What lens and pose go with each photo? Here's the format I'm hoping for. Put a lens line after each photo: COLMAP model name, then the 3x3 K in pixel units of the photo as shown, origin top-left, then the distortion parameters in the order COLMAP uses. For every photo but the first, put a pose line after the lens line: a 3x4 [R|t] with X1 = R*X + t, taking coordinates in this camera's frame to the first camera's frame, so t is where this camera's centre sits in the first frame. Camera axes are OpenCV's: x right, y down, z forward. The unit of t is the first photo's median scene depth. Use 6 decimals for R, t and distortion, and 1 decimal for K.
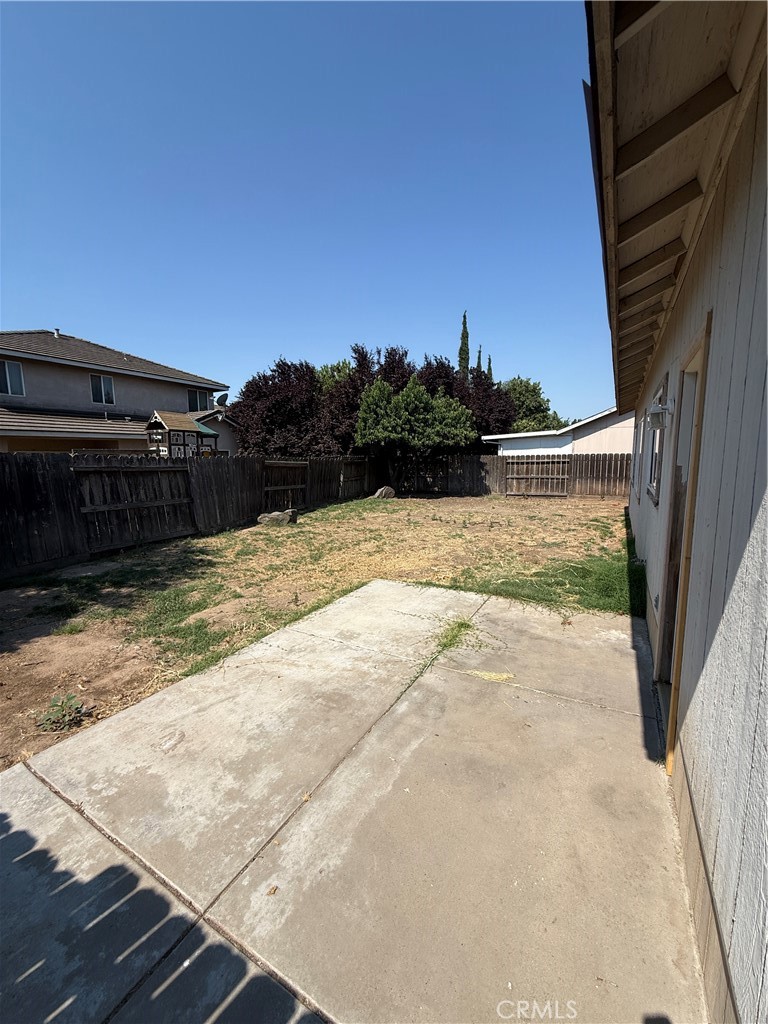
lens RADIAL K [[409.0, 0, 384.2], [0, 409.0, 510.6], [0, 0, 1]] dist [-0.000597, -0.000366]
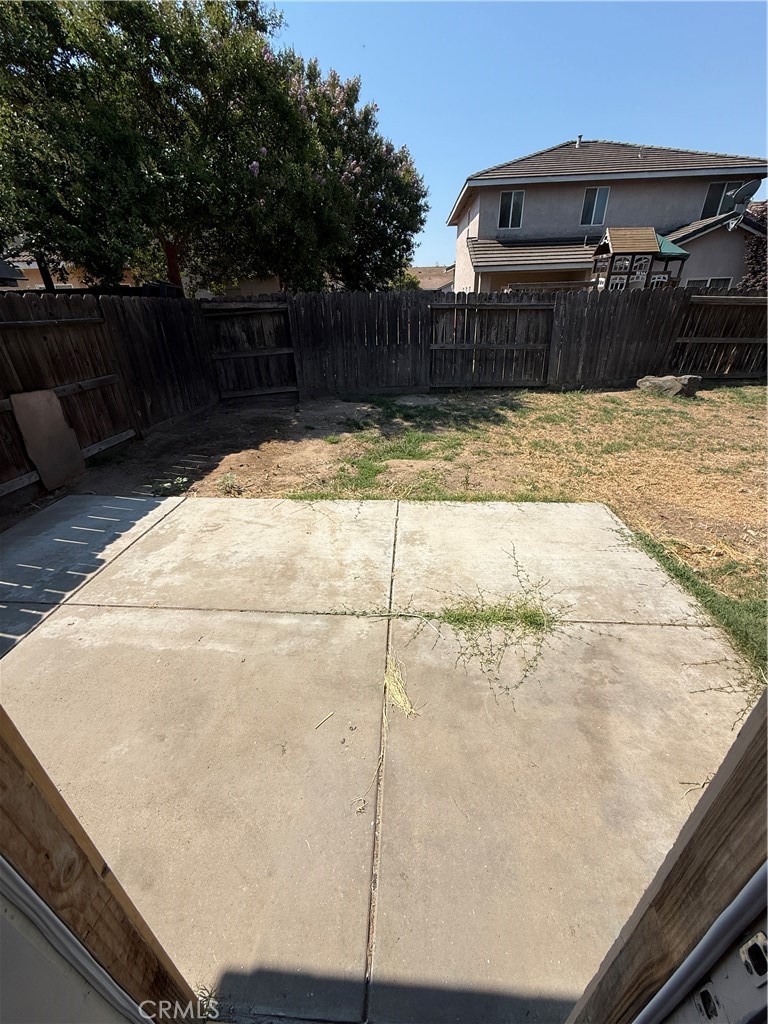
lens RADIAL K [[409.0, 0, 381.1], [0, 409.0, 511.4], [0, 0, 1]] dist [-0.000597, -0.000366]
pose [[0.424001, 0.418739, -0.803045, 0.252101], [-0.101627, 0.903092, 0.417249, -0.038887], [0.899942, -0.095303, 0.425467, 0.286667]]
